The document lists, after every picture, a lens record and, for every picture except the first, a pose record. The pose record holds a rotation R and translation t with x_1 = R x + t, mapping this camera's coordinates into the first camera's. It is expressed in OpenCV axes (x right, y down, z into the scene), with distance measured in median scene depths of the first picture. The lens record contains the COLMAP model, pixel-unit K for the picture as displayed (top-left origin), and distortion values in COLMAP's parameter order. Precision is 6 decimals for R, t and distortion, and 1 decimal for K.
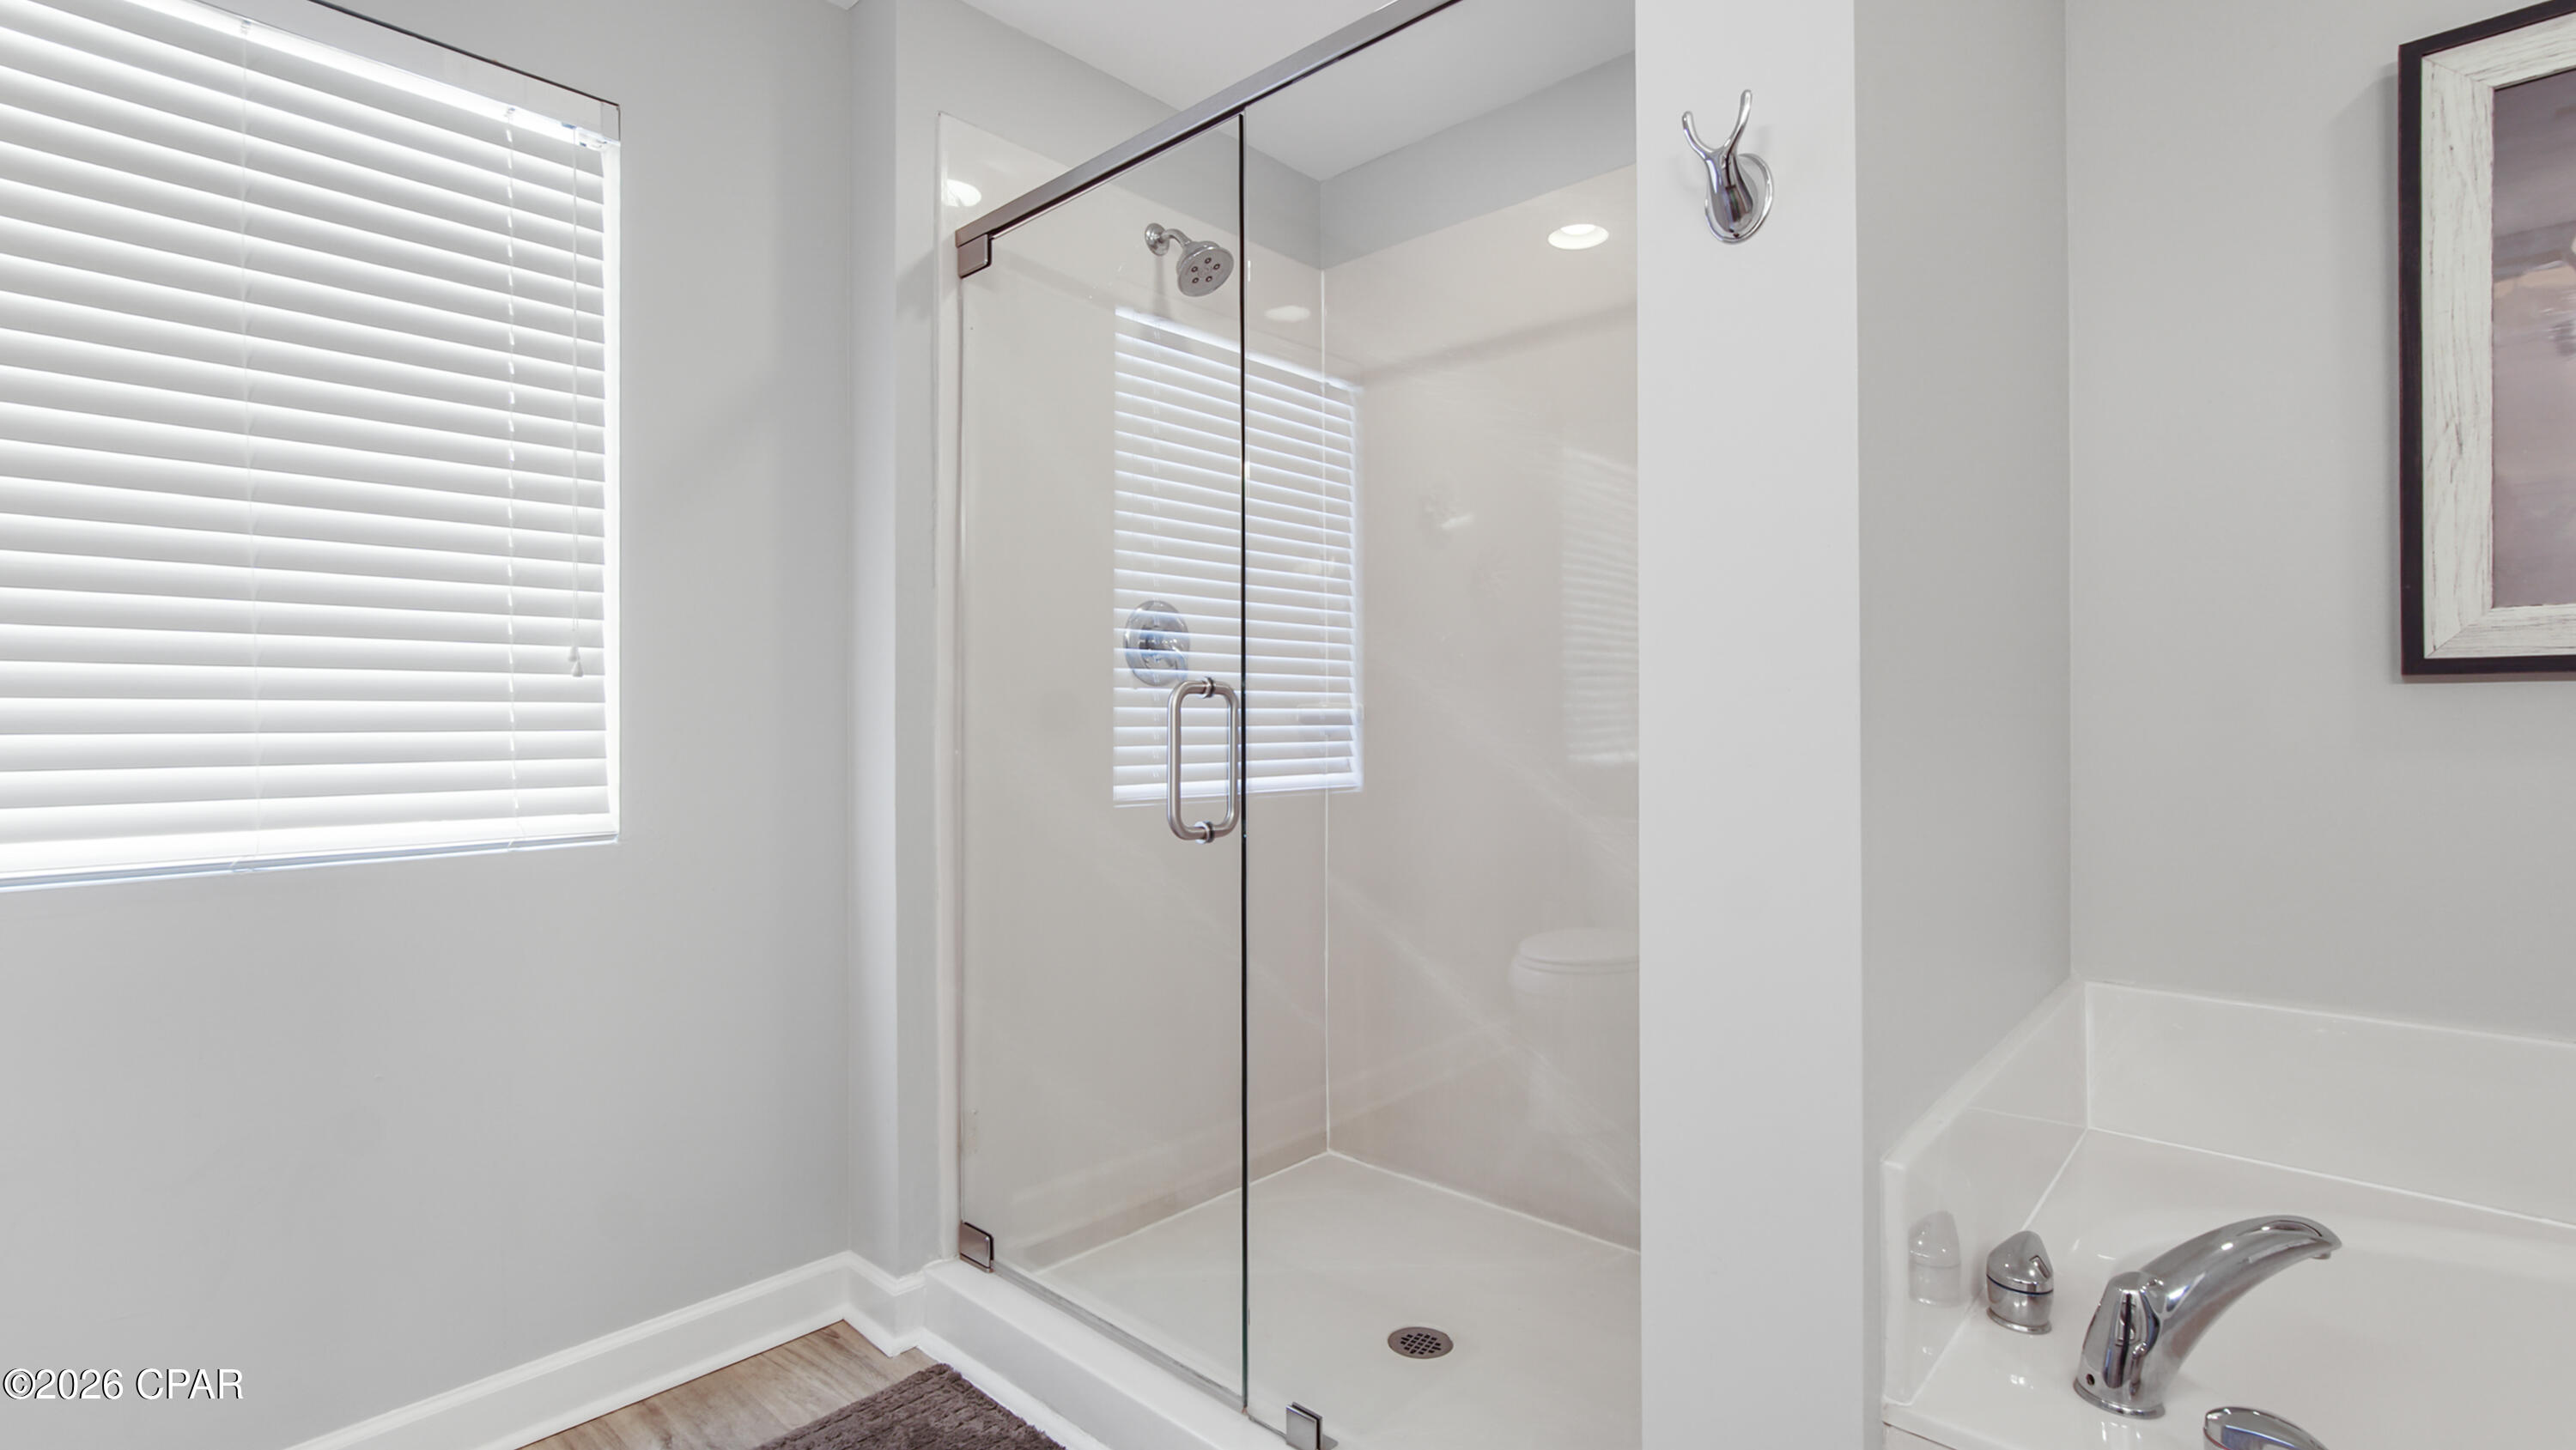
lens RADIAL K [[1165.3, 0, 1277.4], [0, 1165.3, 728.7], [0, 0, 1]] dist [-0.006911, 0.001795]
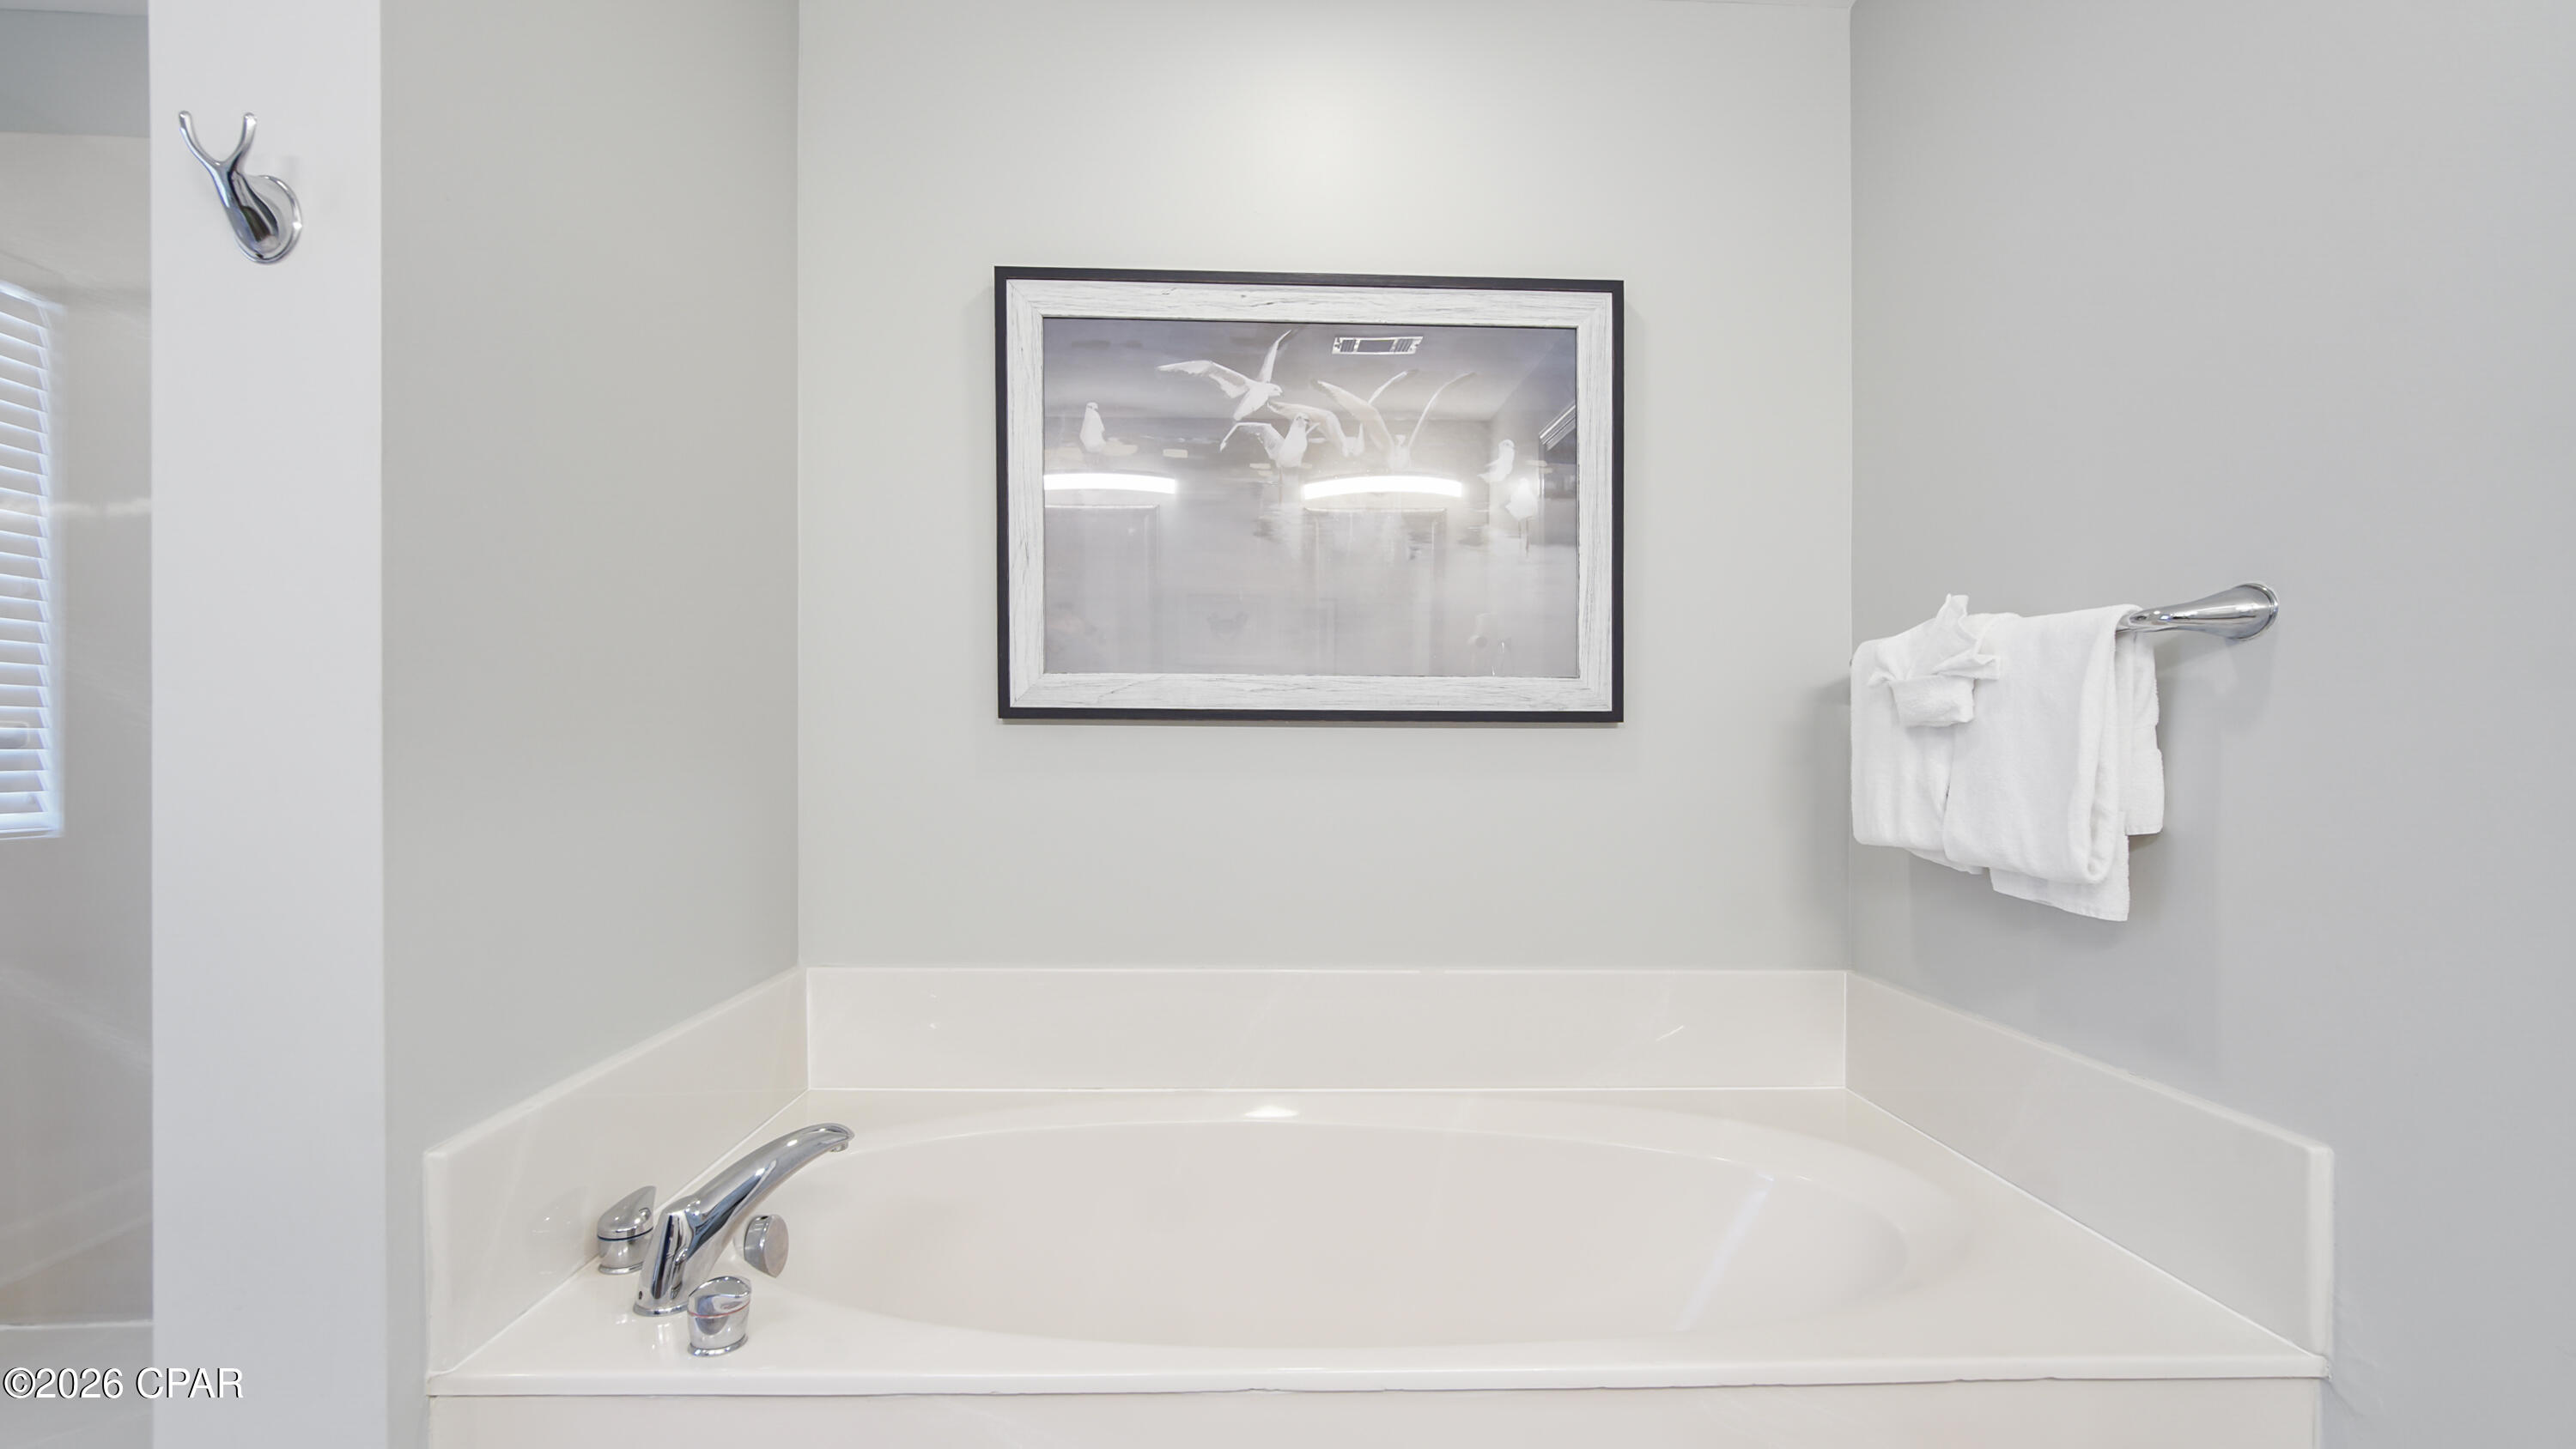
lens RADIAL K [[1165.3, 0, 1290.3], [0, 1165.3, 755.0], [0, 0, 1]] dist [-0.006911, 0.001795]
pose [[0.702296, 0.006485, 0.711855, 0.099491], [-0.003562, 0.999978, -0.005596, 0.001833], [-0.711876, 0.001395, 0.702304, -0.103285]]
